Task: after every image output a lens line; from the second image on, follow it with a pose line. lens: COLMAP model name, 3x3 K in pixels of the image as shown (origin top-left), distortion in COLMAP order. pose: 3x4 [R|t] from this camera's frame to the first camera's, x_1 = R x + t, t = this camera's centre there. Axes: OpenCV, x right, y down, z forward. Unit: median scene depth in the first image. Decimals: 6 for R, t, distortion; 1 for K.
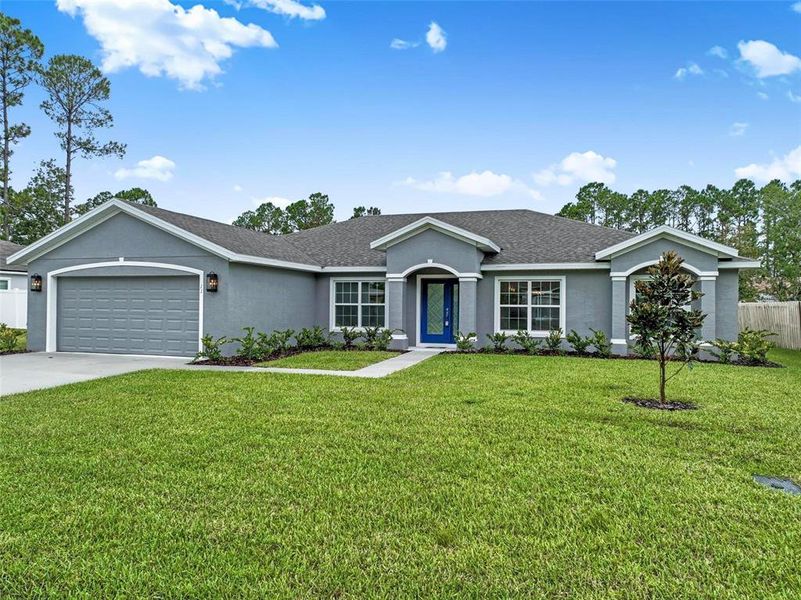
lens RADIAL K [[562.7, 0, 398.0], [0, 562.7, 298.8], [0, 0, 1]] dist [0.001323, 0.006599]
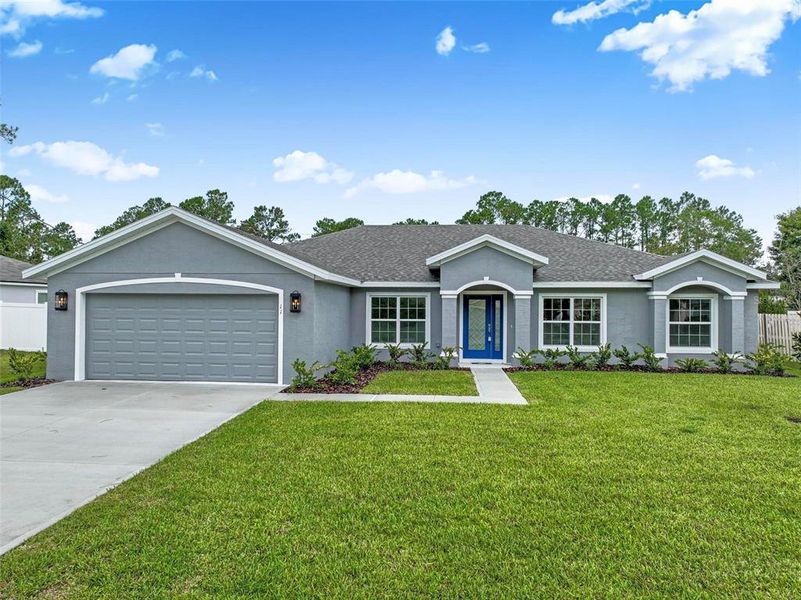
lens RADIAL K [[562.7, 0, 399.6], [0, 562.7, 299.1], [0, 0, 1]] dist [0.001323, 0.006599]
pose [[0.976531, 0.001361, 0.215374, -0.306943], [-0.001416, 0.999999, 0.000099, -0.029633], [-0.215374, -0.000401, 0.976532, 0.049238]]
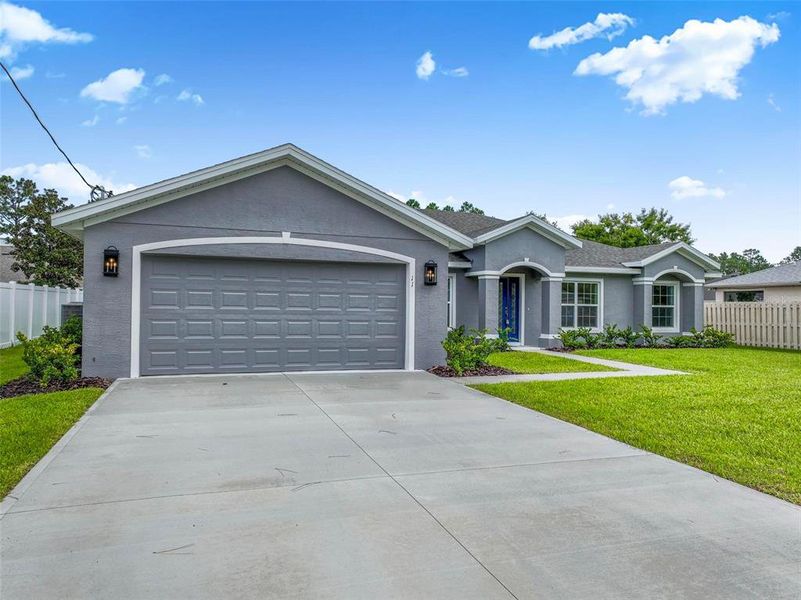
lens RADIAL K [[562.7, 0, 400.0], [0, 562.7, 301.9], [0, 0, 1]] dist [0.001323, 0.006599]
pose [[0.797969, 0.007655, 0.602650, -0.715698], [-0.012542, 0.999914, 0.003906, 0.006848], [-0.602568, -0.010675, 0.797996, 0.329880]]
